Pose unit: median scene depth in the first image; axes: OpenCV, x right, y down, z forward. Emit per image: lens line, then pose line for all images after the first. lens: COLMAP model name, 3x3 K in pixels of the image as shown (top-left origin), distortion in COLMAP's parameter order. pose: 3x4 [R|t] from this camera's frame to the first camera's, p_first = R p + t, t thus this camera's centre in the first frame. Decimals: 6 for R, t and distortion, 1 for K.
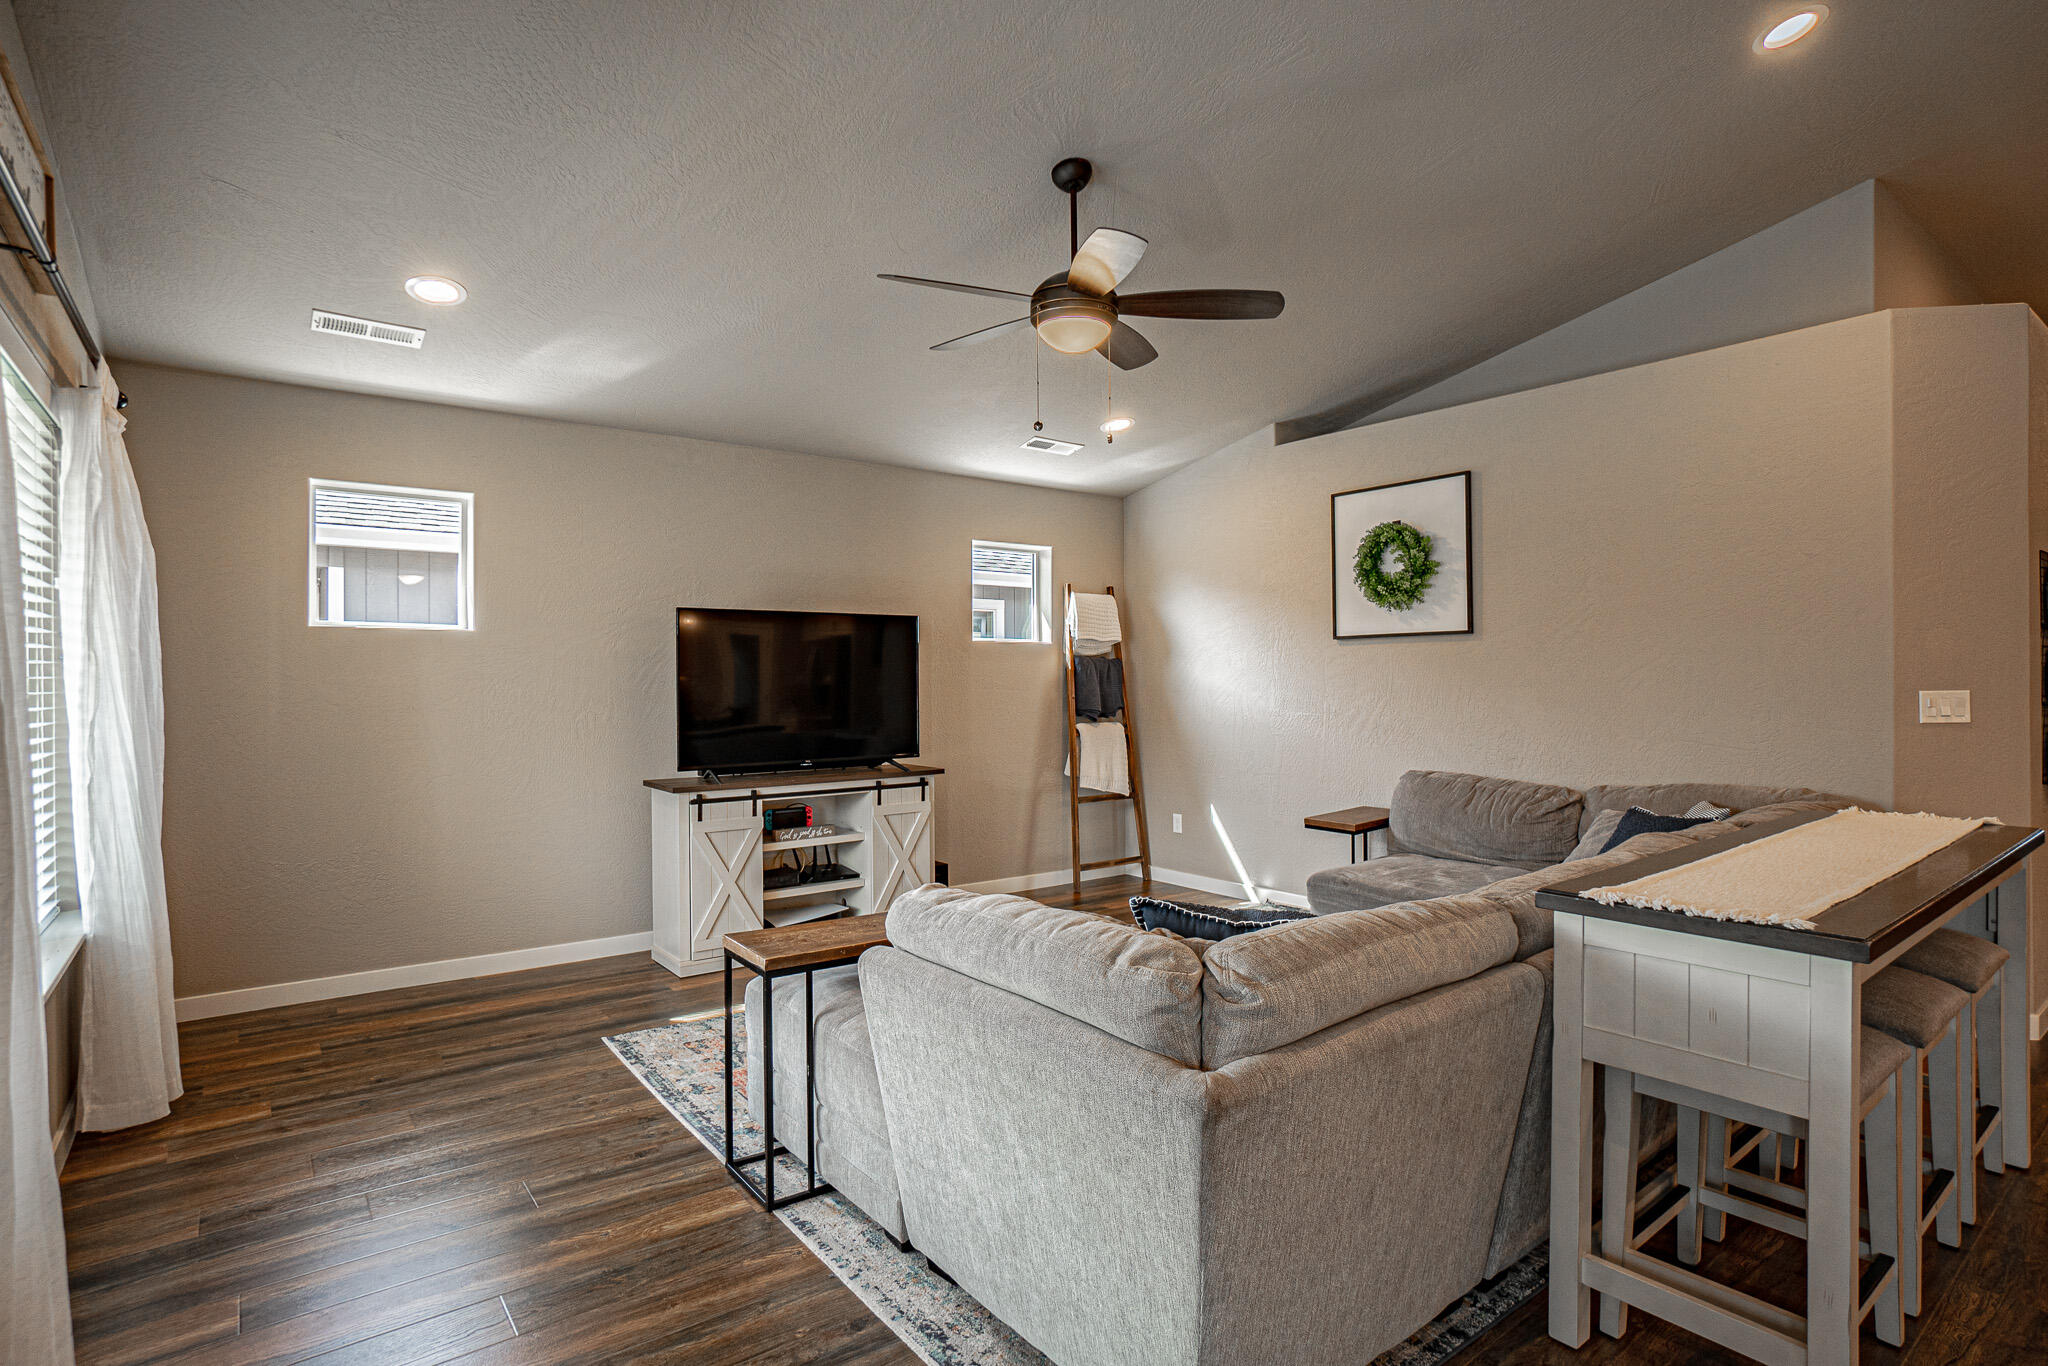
lens RADIAL K [[1013.9, 0, 1014.5], [0, 1013.9, 677.9], [0, 0, 1]] dist [-0.002638, -0.000072]
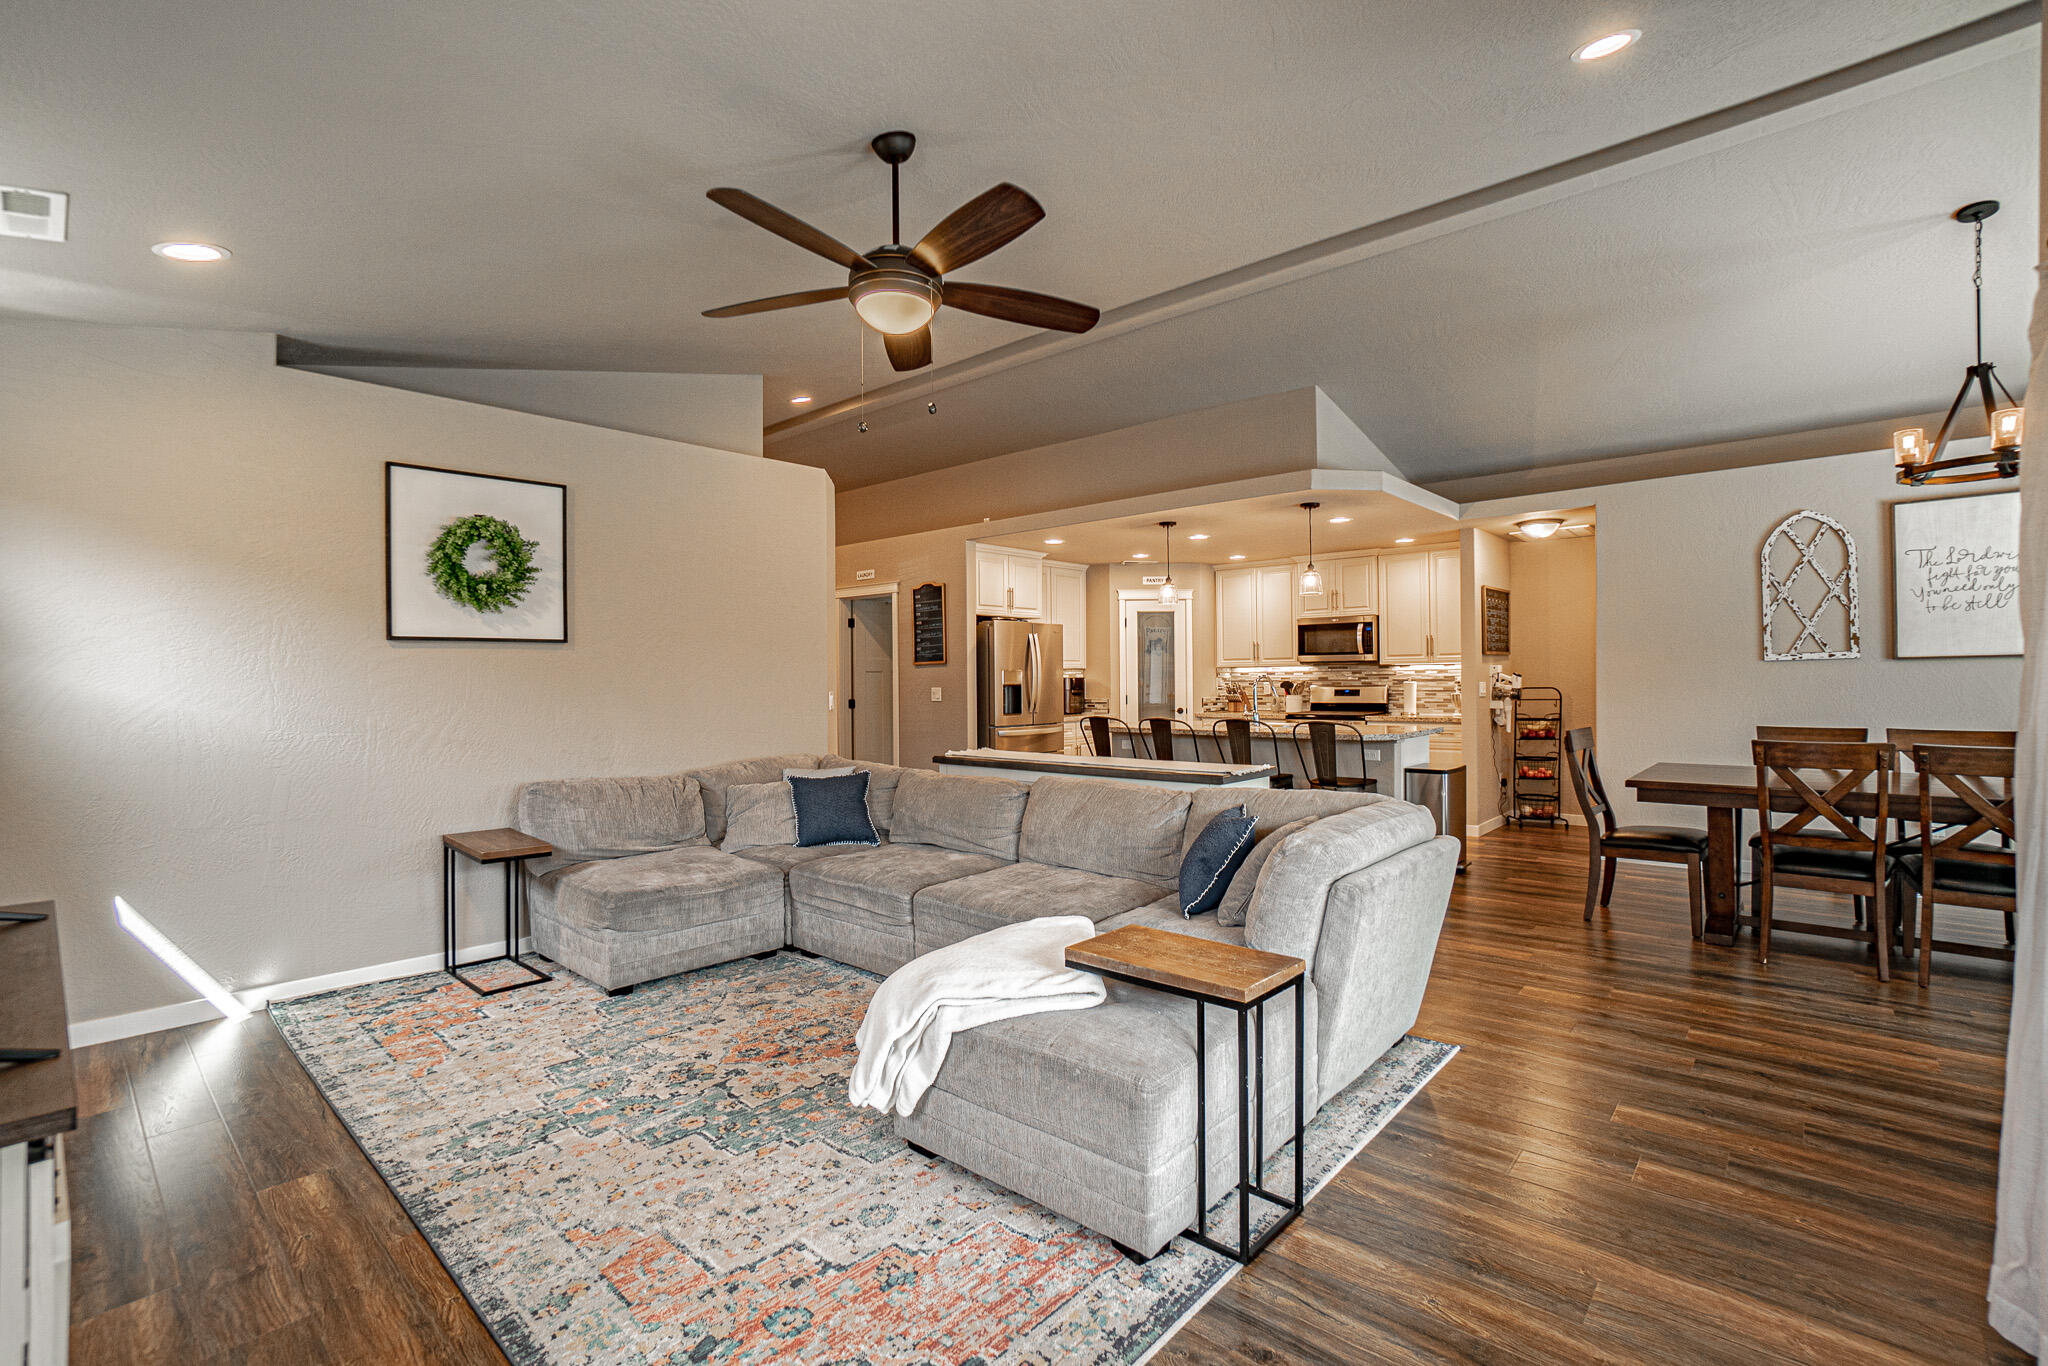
lens RADIAL K [[887.6, 0, 1014.5], [0, 887.6, 685.1], [0, 0, 1]] dist [-0.033107, -0.000396]
pose [[-0.157723, 0.000179, 0.987483, -0.491145], [0.011562, 0.999932, 0.001666, 0.003425], [-0.987416, 0.011680, -0.157714, 0.663122]]
